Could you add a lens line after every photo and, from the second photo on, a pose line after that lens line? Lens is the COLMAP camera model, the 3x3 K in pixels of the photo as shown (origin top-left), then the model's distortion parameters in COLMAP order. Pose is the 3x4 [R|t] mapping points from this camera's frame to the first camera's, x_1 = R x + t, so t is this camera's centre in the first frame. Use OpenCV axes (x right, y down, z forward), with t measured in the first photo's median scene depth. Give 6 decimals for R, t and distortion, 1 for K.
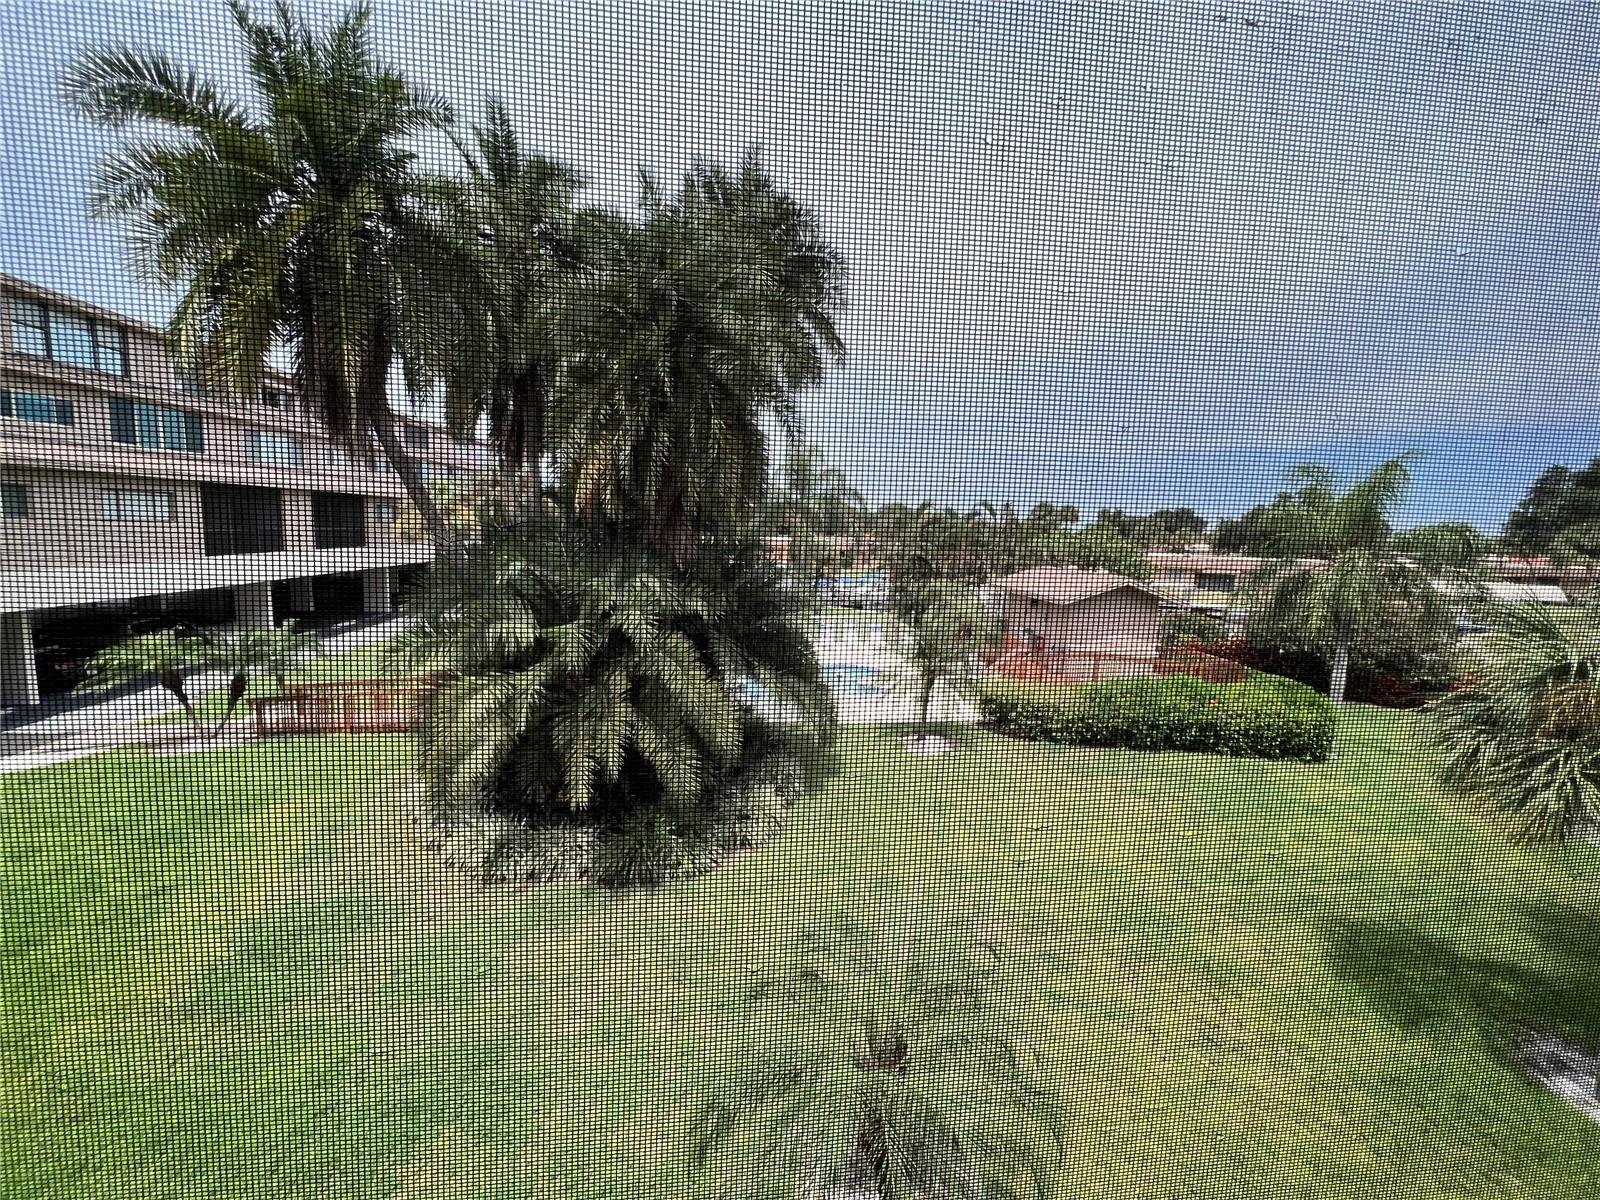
lens RADIAL K [[618.2, 0, 800.0], [0, 618.2, 600.0], [0, 0, 1]] dist [0.000238, 0.000215]
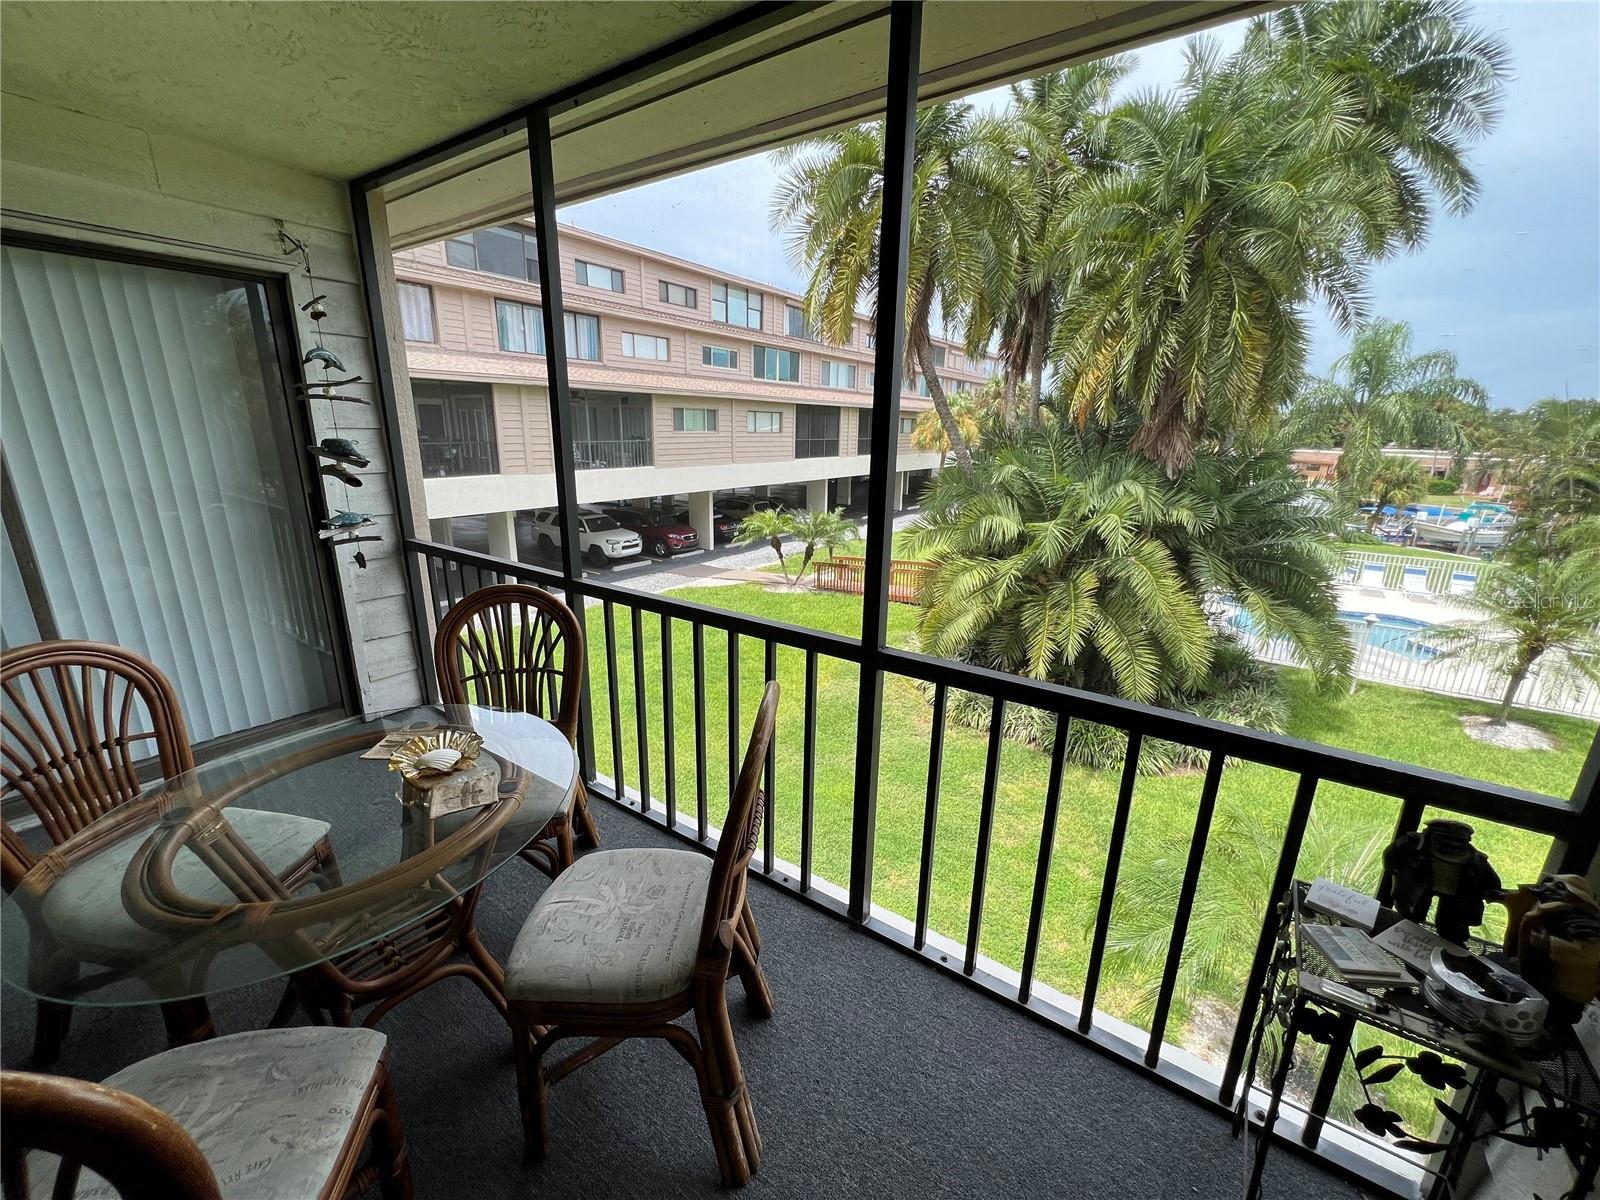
lens RADIAL K [[645.5, 0, 800.0], [0, 645.5, 600.0], [0, 0, 1]] dist [-0.003798, 0.000169]
pose [[0.745619, 0.160107, -0.646853, 0.053244], [-0.076961, 0.984902, 0.155067, 0.024008], [0.661914, -0.065839, 0.746683, -0.141349]]
